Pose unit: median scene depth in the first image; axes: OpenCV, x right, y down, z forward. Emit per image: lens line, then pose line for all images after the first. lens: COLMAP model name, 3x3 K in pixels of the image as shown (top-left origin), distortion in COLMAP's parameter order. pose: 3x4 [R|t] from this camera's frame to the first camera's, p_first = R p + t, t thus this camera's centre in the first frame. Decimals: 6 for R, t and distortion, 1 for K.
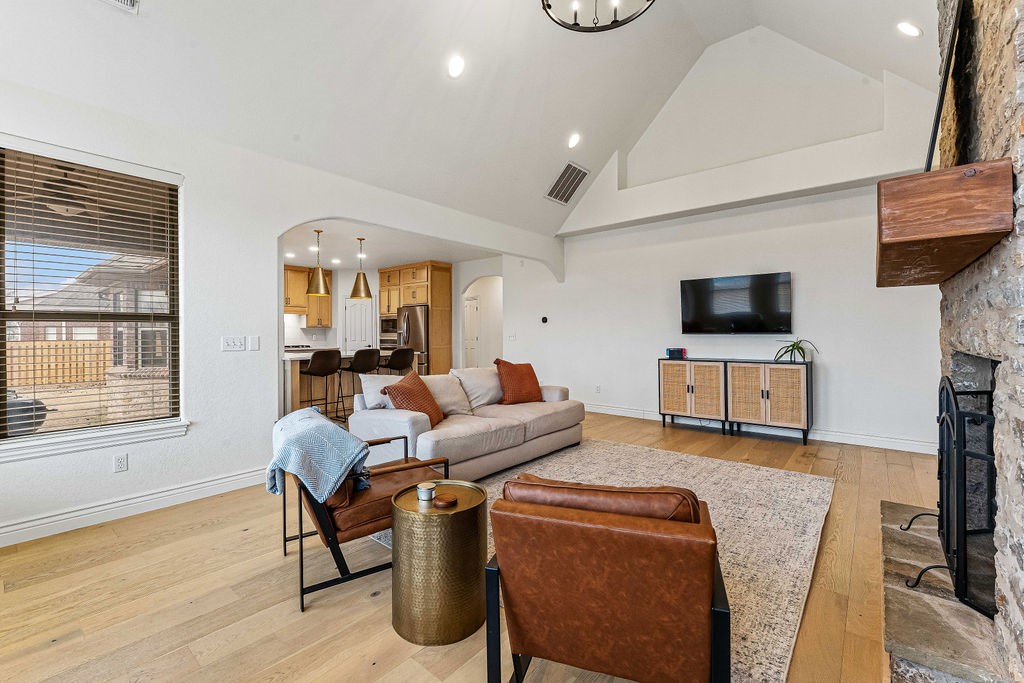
lens RADIAL K [[438.9, 0, 509.5], [0, 438.9, 336.2], [0, 0, 1]] dist [-0.000634, -0.000064]
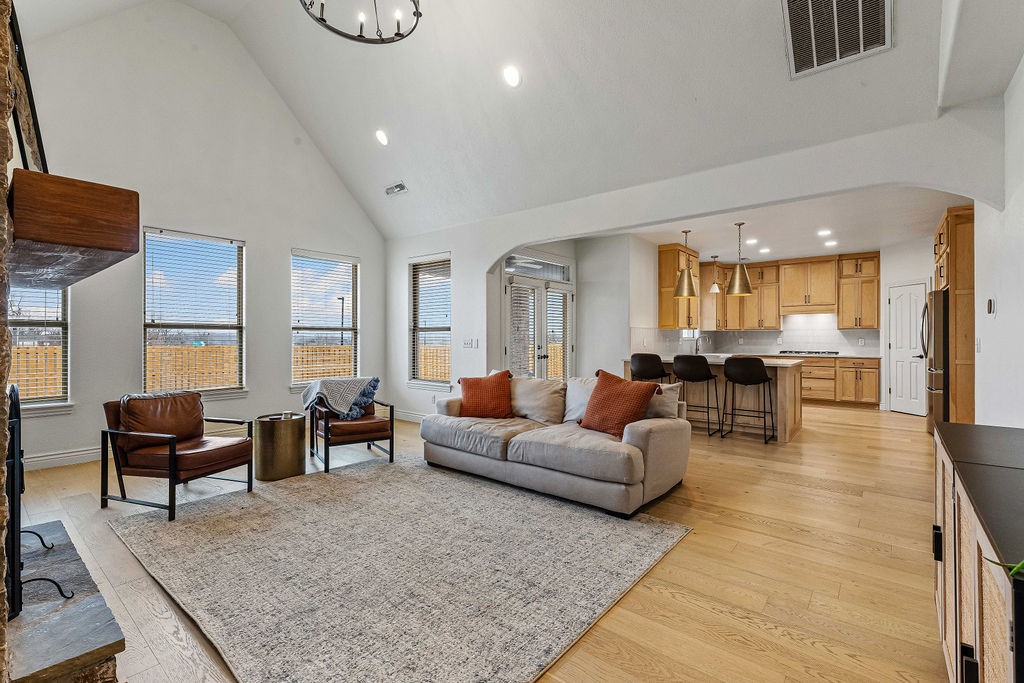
lens RADIAL K [[457.4, 0, 501.4], [0, 457.4, 340.6], [0, 0, 1]] dist [-0.002816, -0.000115]
pose [[-0.009581, 0.005140, -0.999941, 0.913883], [-0.001202, 0.999986, 0.005152, -0.005417], [0.999953, 0.001251, -0.009575, 0.954442]]
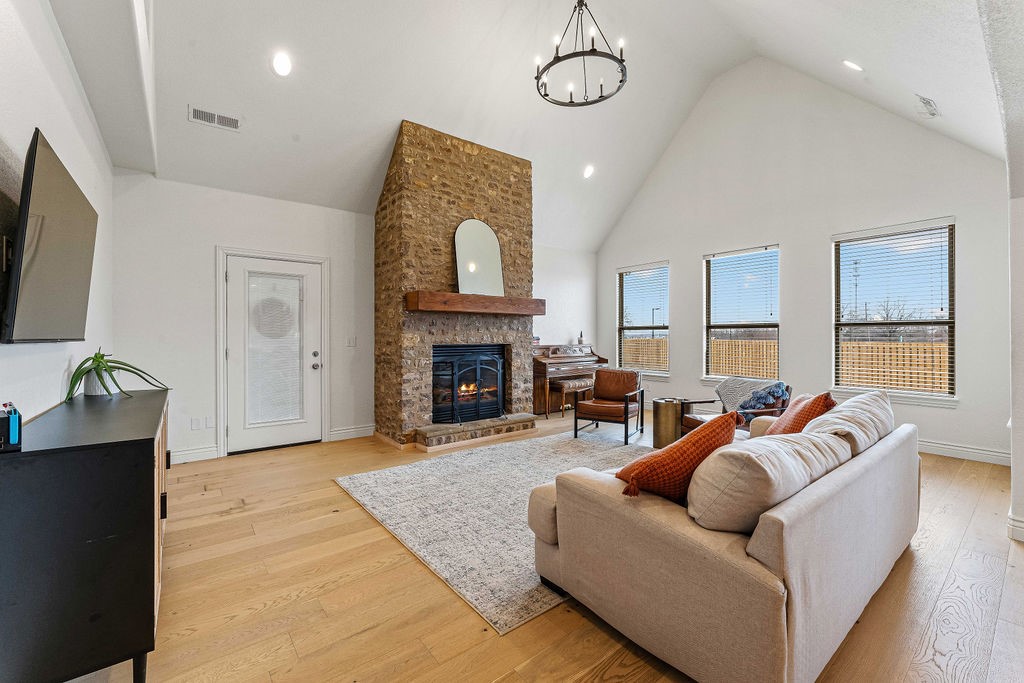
lens RADIAL K [[416.6, 0, 509.1], [0, 416.6, 338.4], [0, 0, 1]] dist [-0.012216, 0.000184]
pose [[-0.978477, 0.001165, 0.206353, 0.112717], [0.002168, 0.999987, 0.004634, -0.005555], [-0.206345, 0.004981, -0.978467, 1.641033]]
